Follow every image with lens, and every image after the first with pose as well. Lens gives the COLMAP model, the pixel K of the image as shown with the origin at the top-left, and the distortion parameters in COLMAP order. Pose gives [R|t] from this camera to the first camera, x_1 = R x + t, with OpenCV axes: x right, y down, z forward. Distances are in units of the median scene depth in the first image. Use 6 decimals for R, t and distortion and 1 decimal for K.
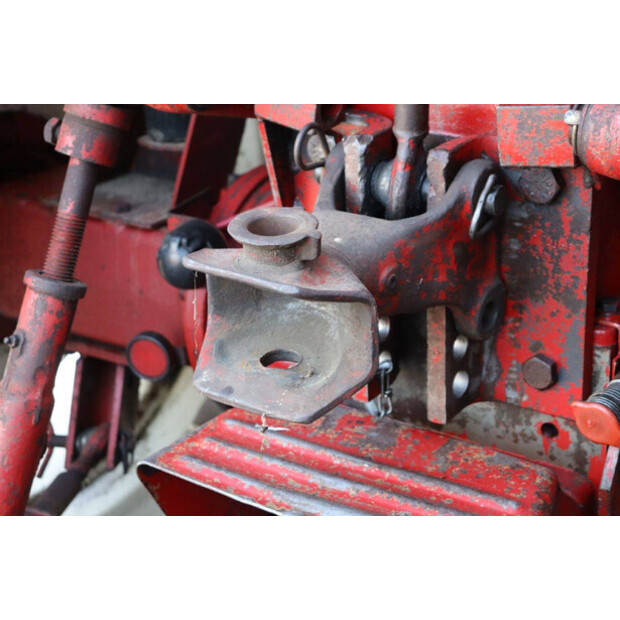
lens RADIAL K [[1439.9, 0, 310.0], [0, 1439.9, 310.0], [0, 0, 1]] dist [0.366881, 0.084785]
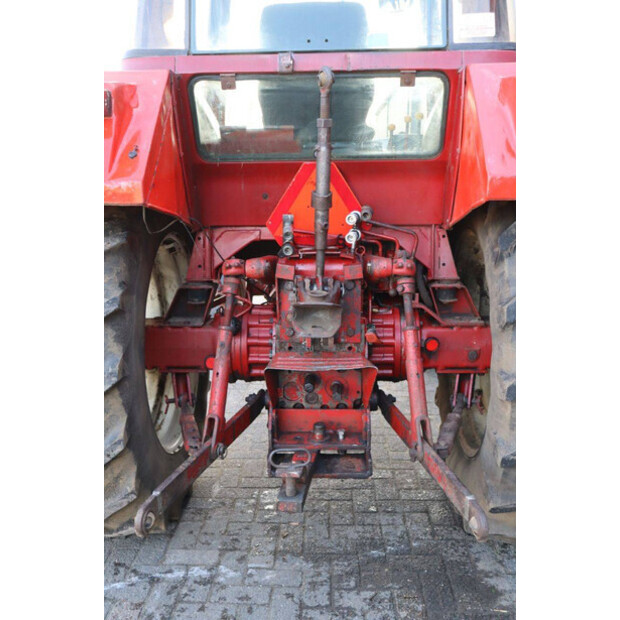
lens RADIAL K [[662.7, 0, 310.0], [0, 662.7, 310.0], [0, 0, 1]] dist [-0.085430, 0.171403]
pose [[0.850736, -0.097158, 0.516535, -0.913345], [0.194069, 0.971386, -0.136919, 0.219849], [-0.488452, 0.216726, 0.845248, -0.553347]]
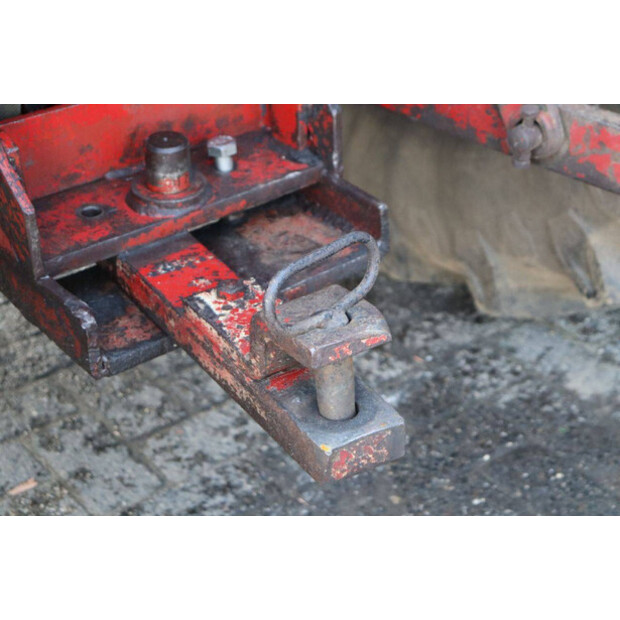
lens RADIAL K [[1439.9, 0, 310.0], [0, 1439.9, 310.0], [0, 0, 1]] dist [0.366881, 0.084785]
pose [[0.338605, -0.492299, 0.801865, -0.896972], [0.379261, 0.851321, 0.362511, 0.027040], [-0.861108, 0.181369, 0.474971, 0.461637]]
